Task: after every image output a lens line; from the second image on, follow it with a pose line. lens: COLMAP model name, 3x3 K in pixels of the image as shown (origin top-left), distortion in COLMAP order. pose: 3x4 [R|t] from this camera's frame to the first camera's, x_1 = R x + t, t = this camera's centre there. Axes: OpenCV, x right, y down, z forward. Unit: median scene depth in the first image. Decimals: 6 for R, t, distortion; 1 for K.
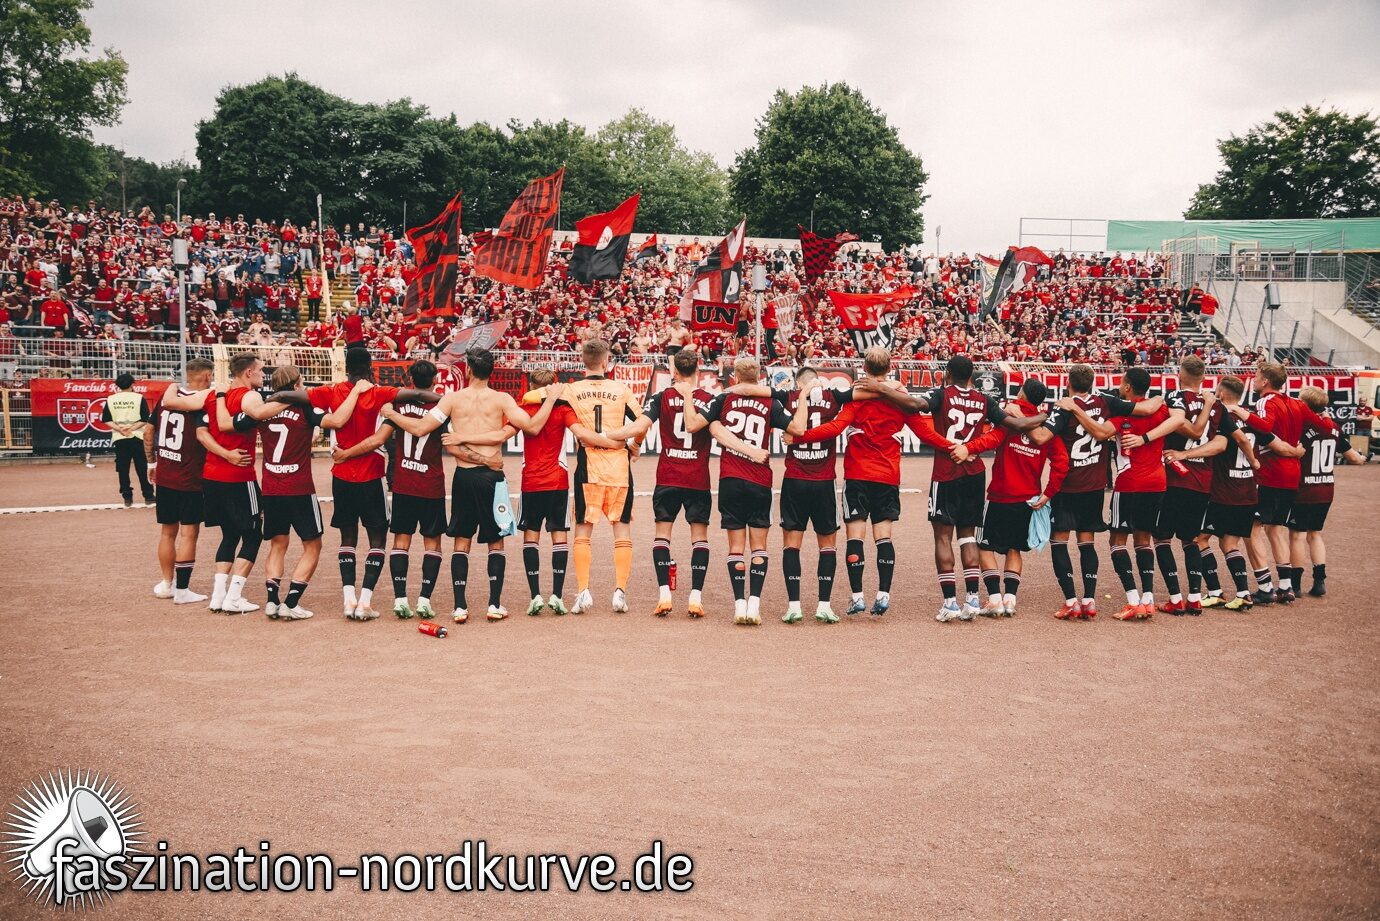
lens RADIAL K [[928.7, 0, 682.5], [0, 928.7, 464.4], [0, 0, 1]] dist [-0.080455, 0.036053]
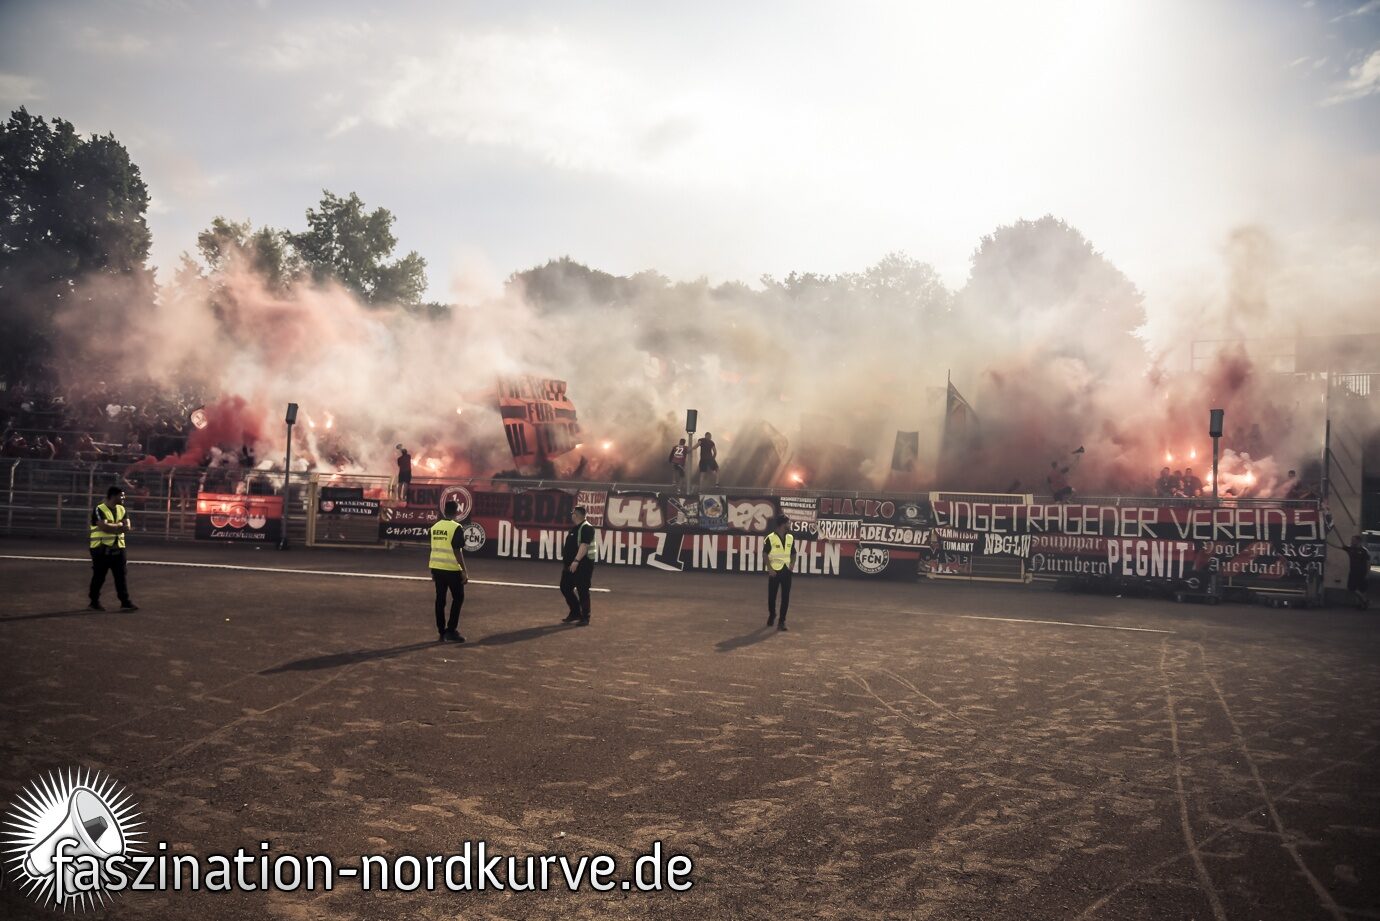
lens RADIAL K [[928.7, 0, 682.5], [0, 928.7, 464.4], [0, 0, 1]] dist [-0.080455, 0.036053]
pose [[0.902914, -0.000654, -0.429821, 0.266079], [-0.059151, 0.990295, -0.125765, 0.003215], [0.425732, 0.138980, 0.894112, -0.031378]]
